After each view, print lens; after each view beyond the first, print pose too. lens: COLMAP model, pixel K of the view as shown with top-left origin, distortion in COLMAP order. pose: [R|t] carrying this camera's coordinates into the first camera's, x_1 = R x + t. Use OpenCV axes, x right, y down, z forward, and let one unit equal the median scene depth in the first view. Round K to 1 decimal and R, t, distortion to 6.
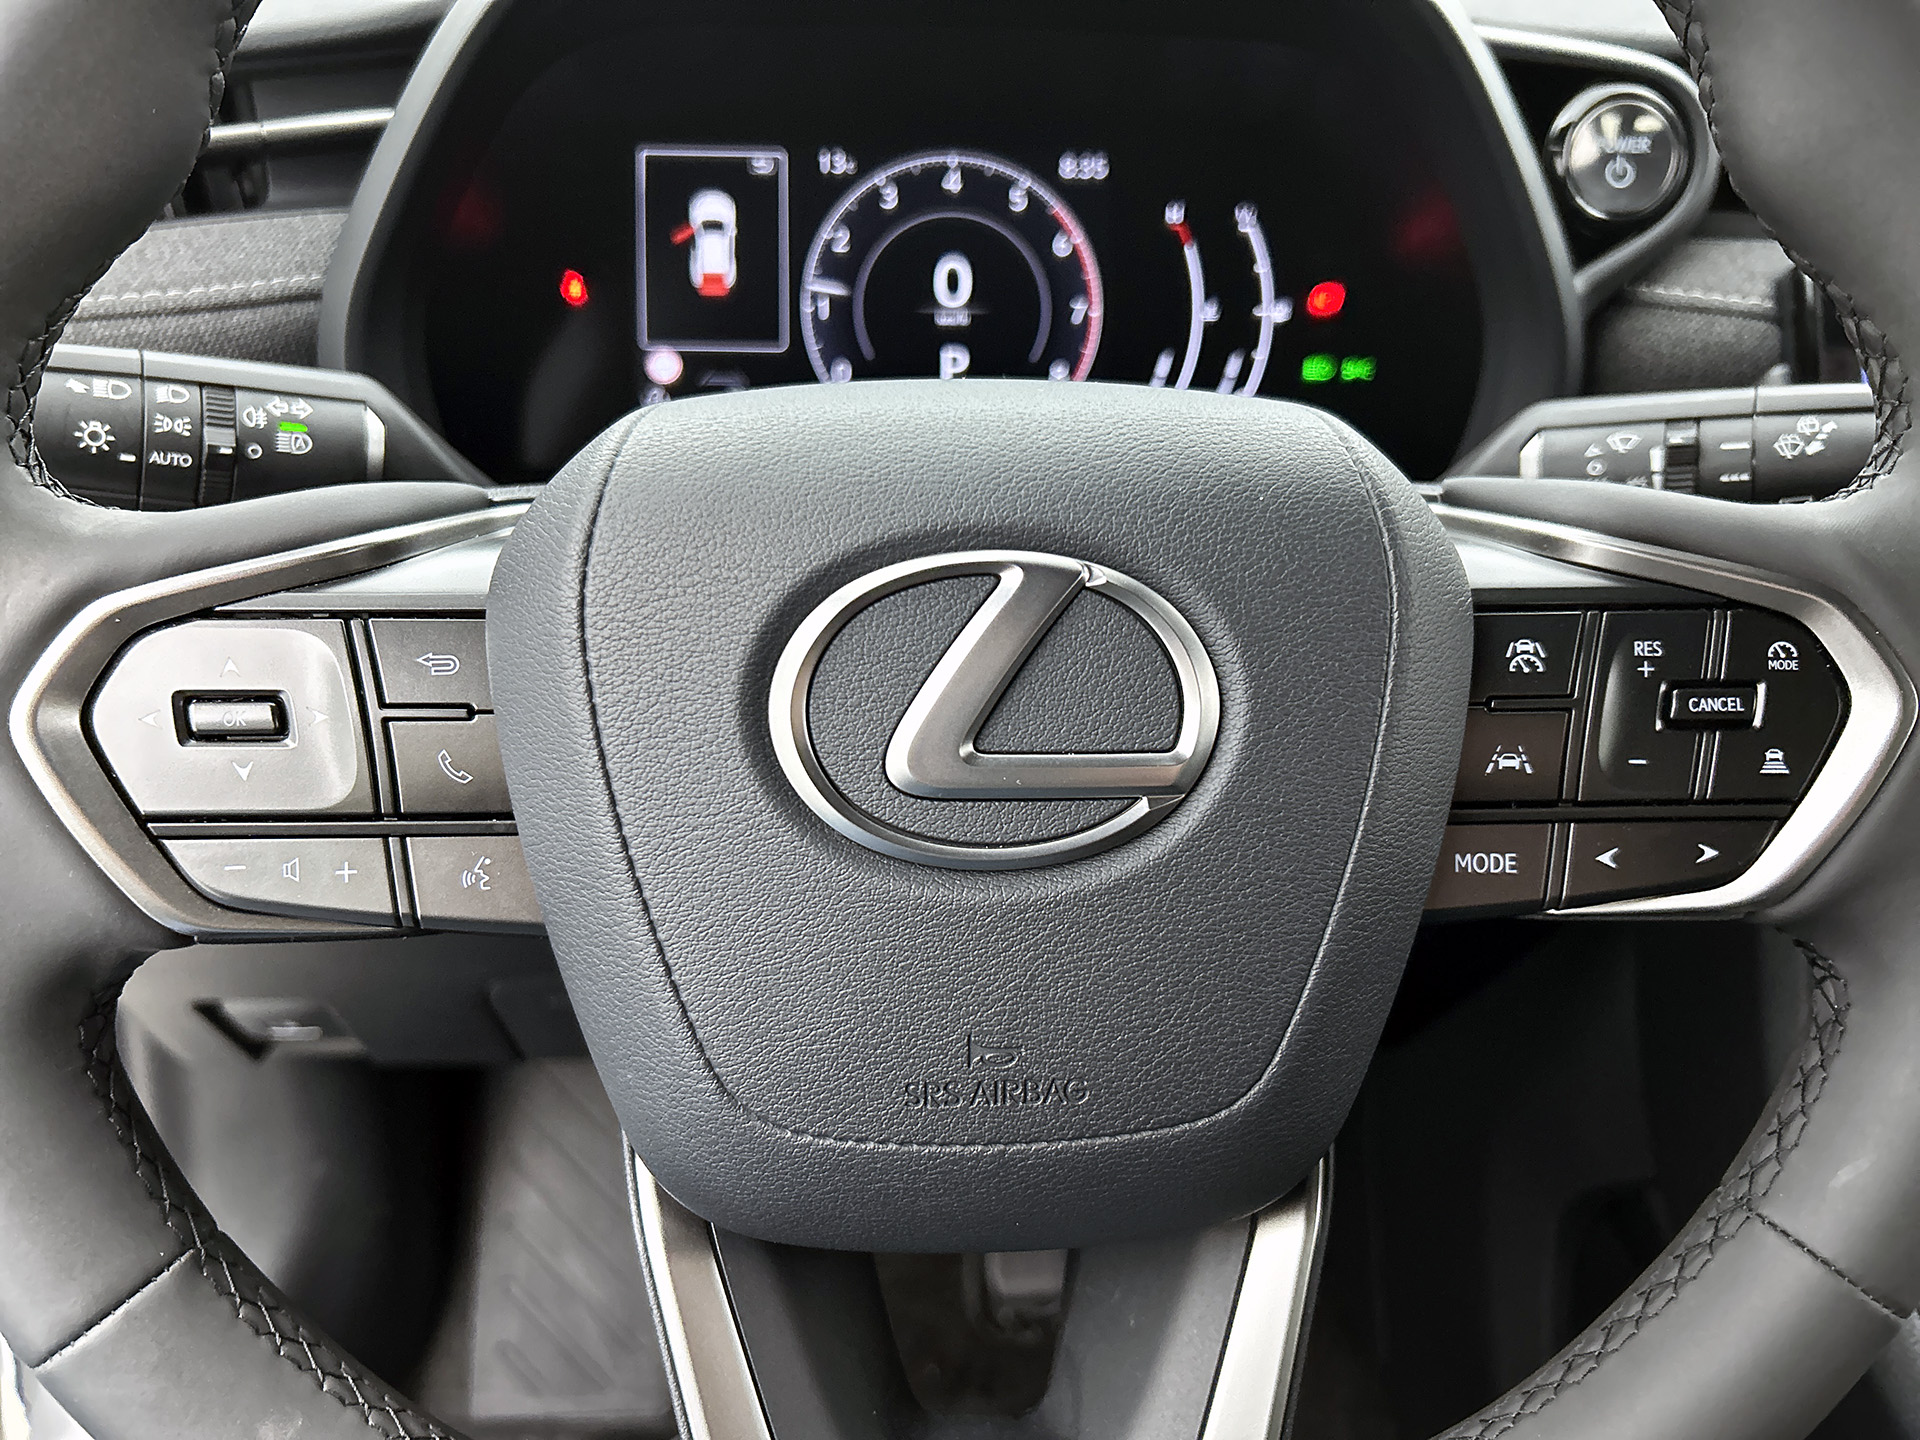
lens RADIAL K [[1432.4, 0, 960.0], [0, 1432.4, 720.0], [0, 0, 1]] dist [0.078882, -0.182195]
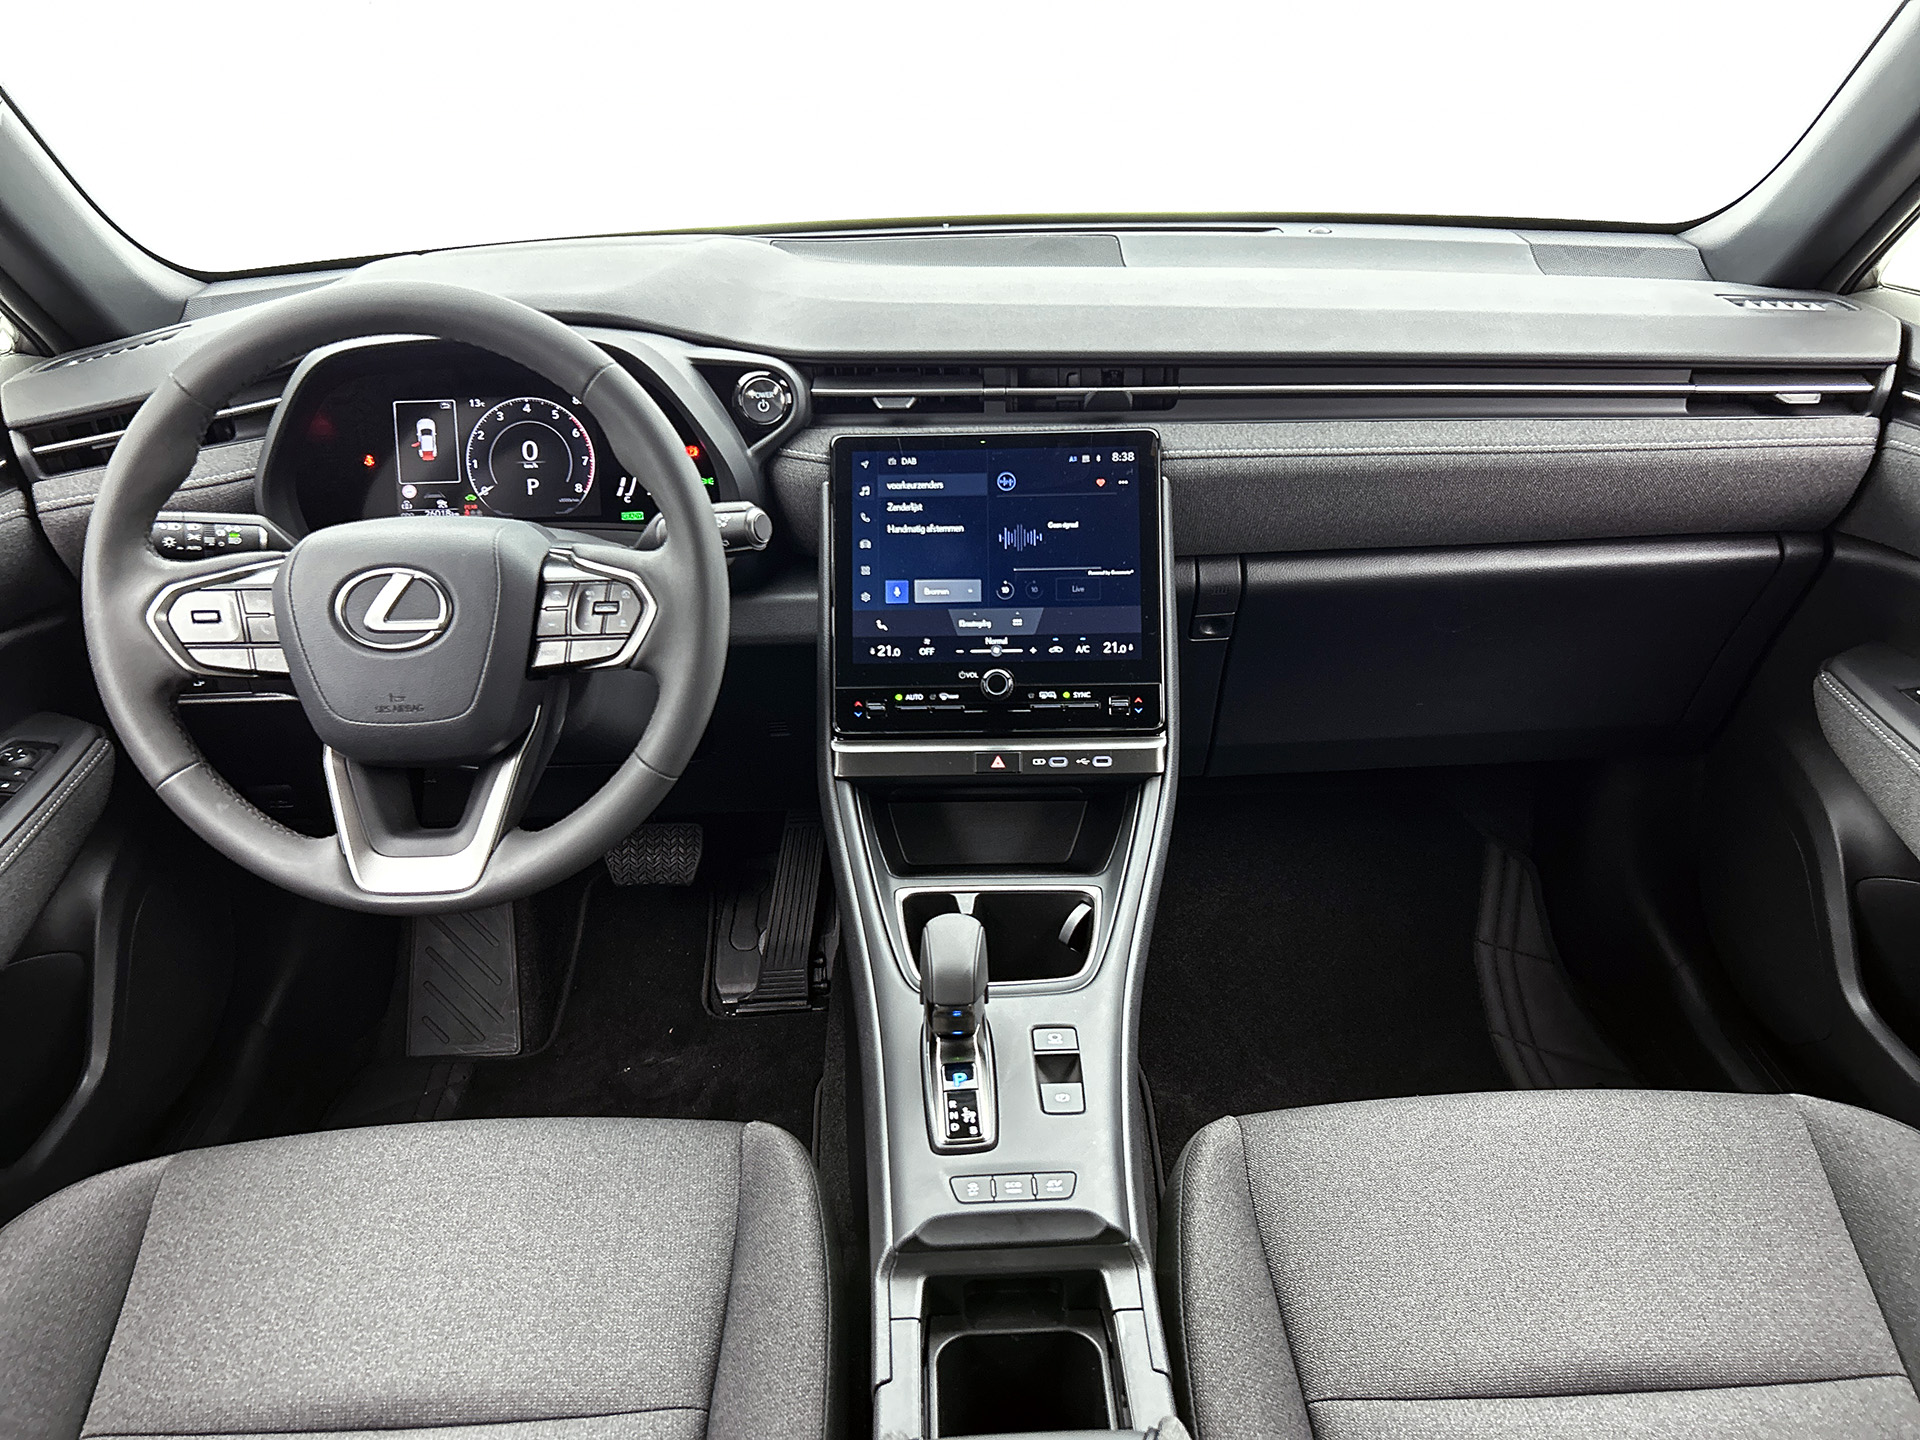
lens RADIAL K [[1473.3, 0, 960.0], [0, 1473.3, 720.0], [0, 0, 1]] dist [0.026309, -0.002497]
pose [[0.997792, -0.031247, -0.058605, 1.214433], [0.030808, 0.999490, -0.008385, 0.257019], [0.058837, 0.006561, 0.998246, -1.995767]]
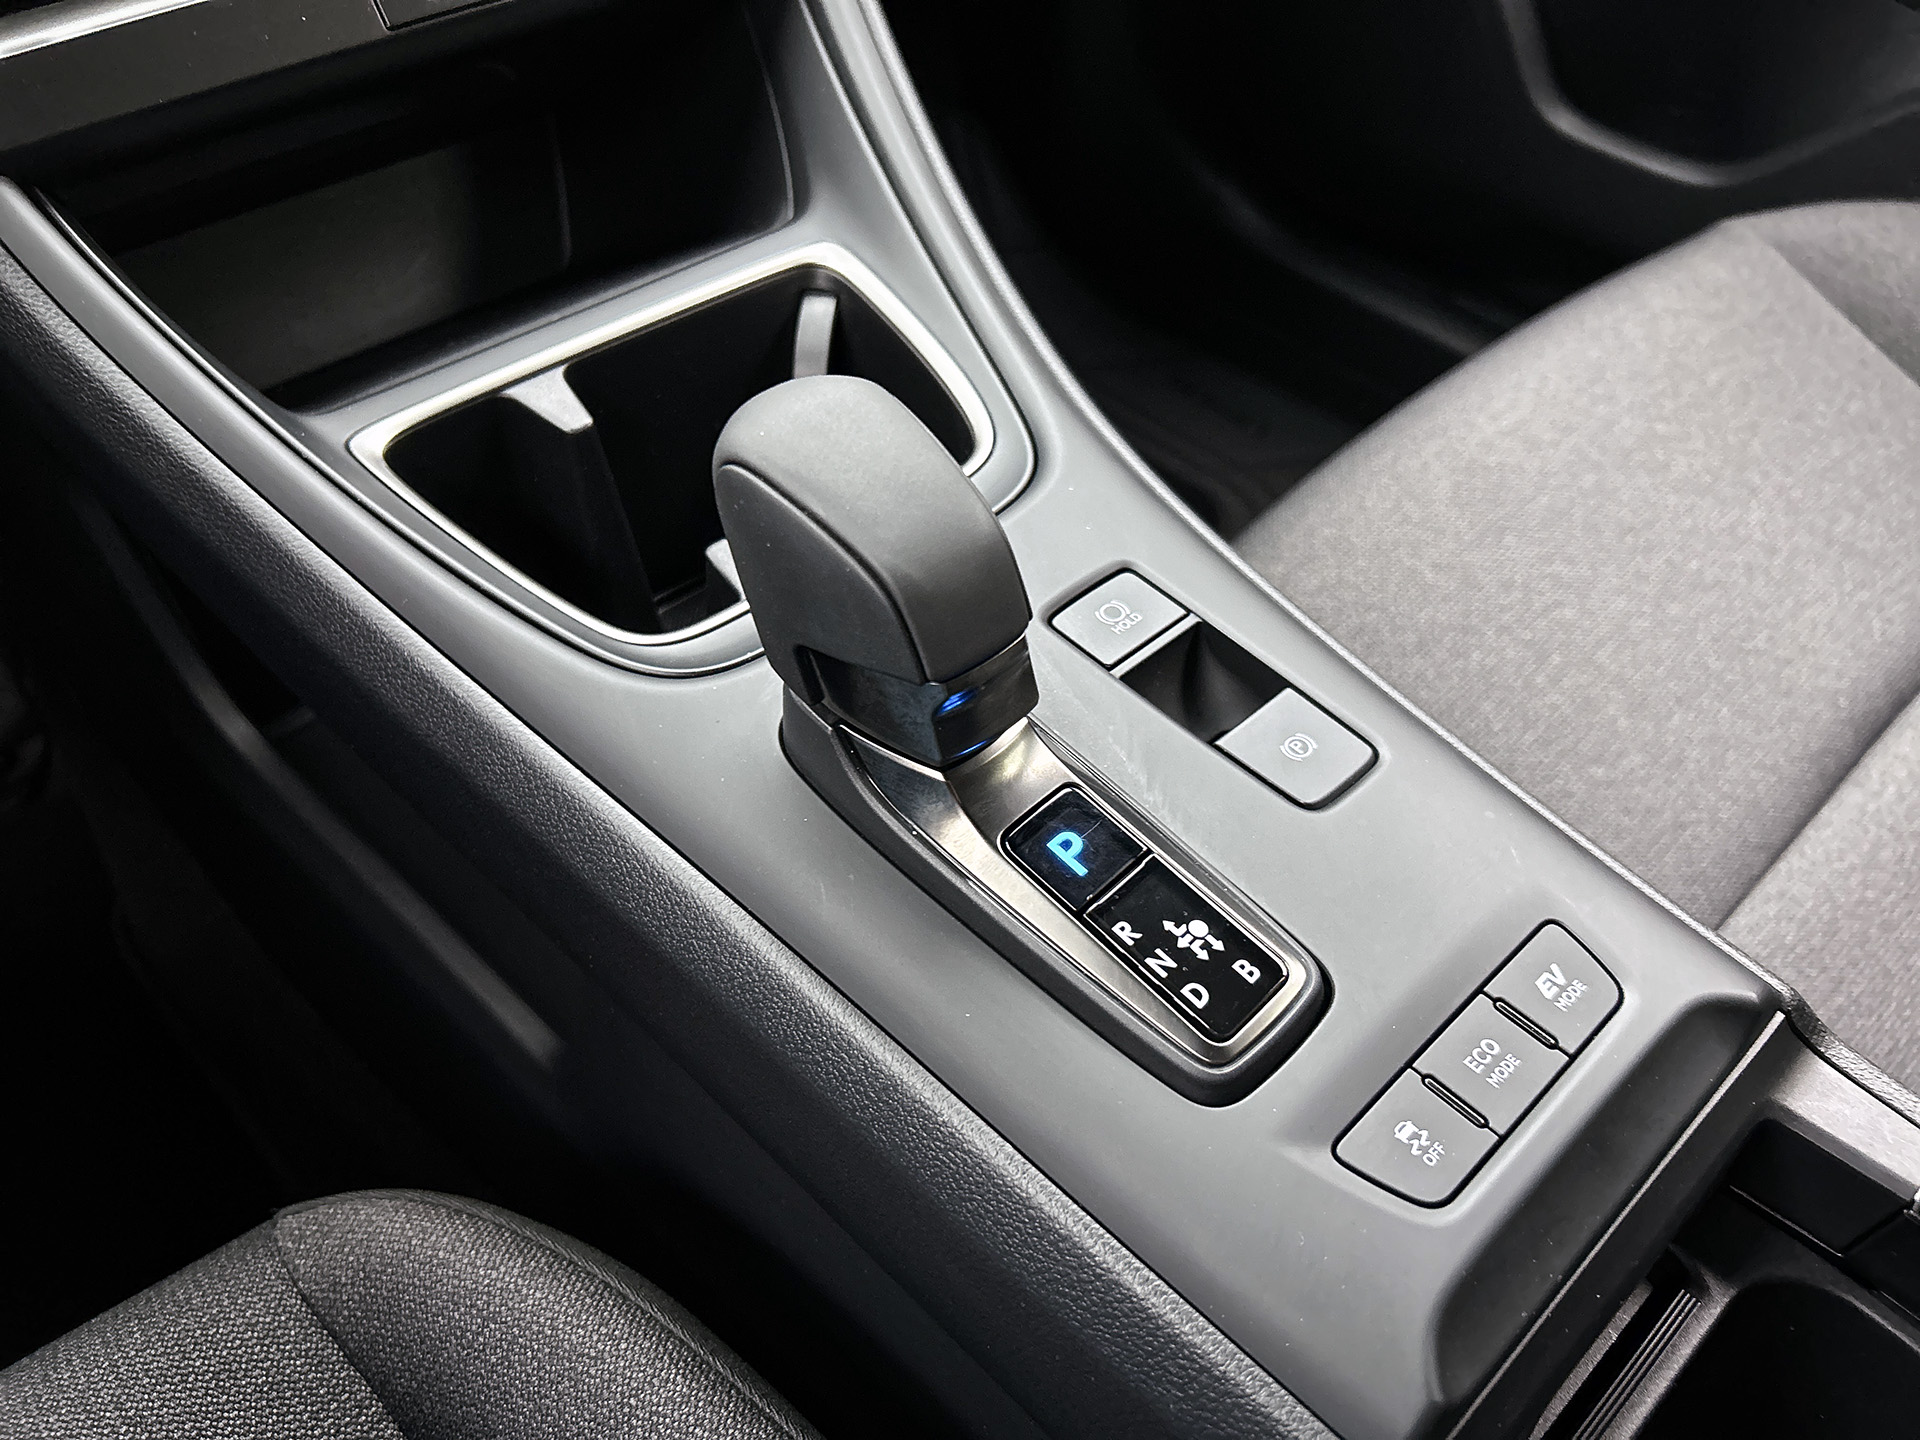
lens RADIAL K [[1462.2, 0, 935.4], [0, 1462.2, 721.7], [0, 0, 1]] dist [0.037798, -0.002666]
pose [[0.777066, -0.479256, 0.408022, 0.677248], [0.295590, 0.850186, 0.435672, 0.421730], [-0.555693, -0.217939, 0.802314, 0.002062]]
